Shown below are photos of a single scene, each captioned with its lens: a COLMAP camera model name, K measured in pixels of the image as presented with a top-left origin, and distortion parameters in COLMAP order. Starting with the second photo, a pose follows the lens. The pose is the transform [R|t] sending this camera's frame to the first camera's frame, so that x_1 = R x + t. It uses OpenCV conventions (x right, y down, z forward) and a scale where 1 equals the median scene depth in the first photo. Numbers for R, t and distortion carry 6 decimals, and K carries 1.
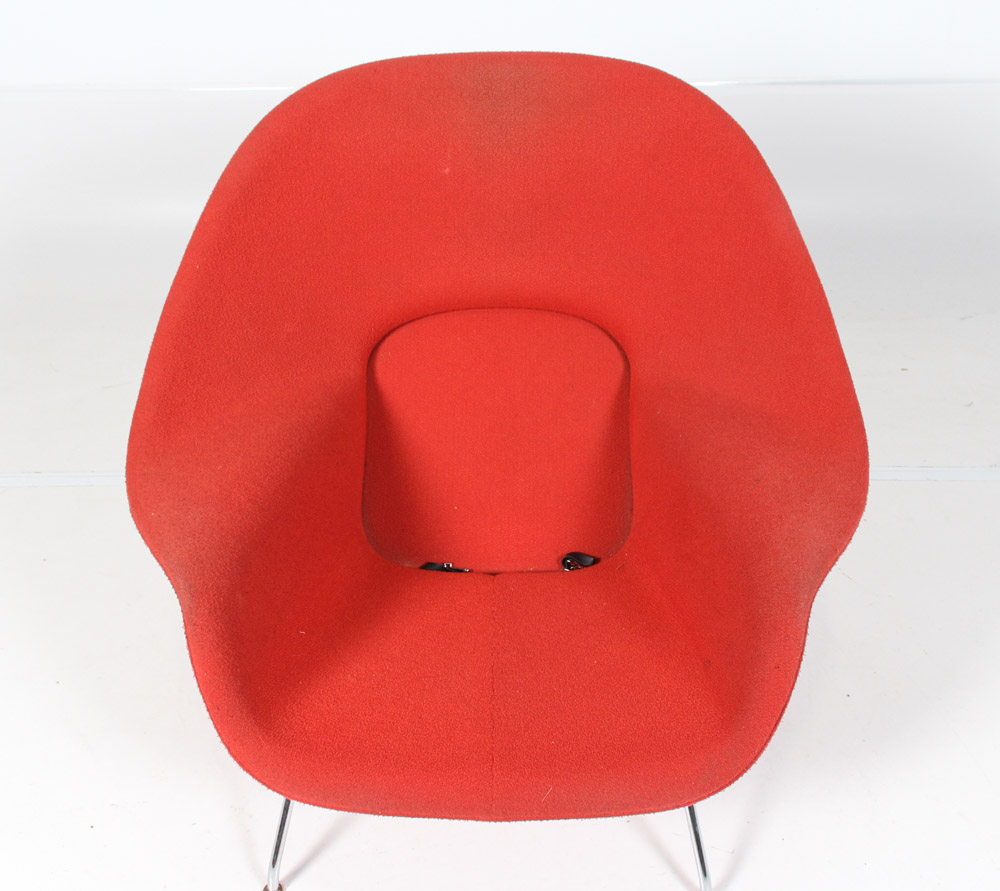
lens RADIAL K [[1056.6, 0, 500.2], [0, 1056.6, 445.5], [0, 0, 1]] dist [0.004952, 0.000000]
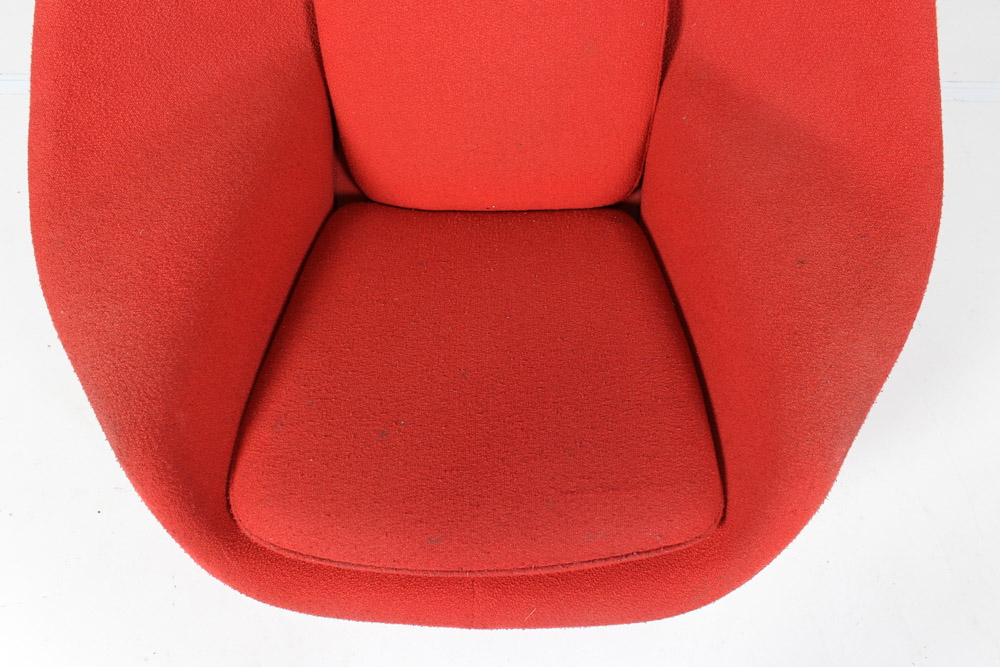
lens RADIAL K [[832.7, 0, 498.9], [0, 832.7, 333.4], [0, 0, 1]] dist [0.002356, 0.006189]
pose [[0.999874, 0.015828, -0.000809, 0.011467], [-0.013372, 0.869940, 0.492977, -0.245485], [0.008506, -0.492904, 0.870042, 0.432458]]
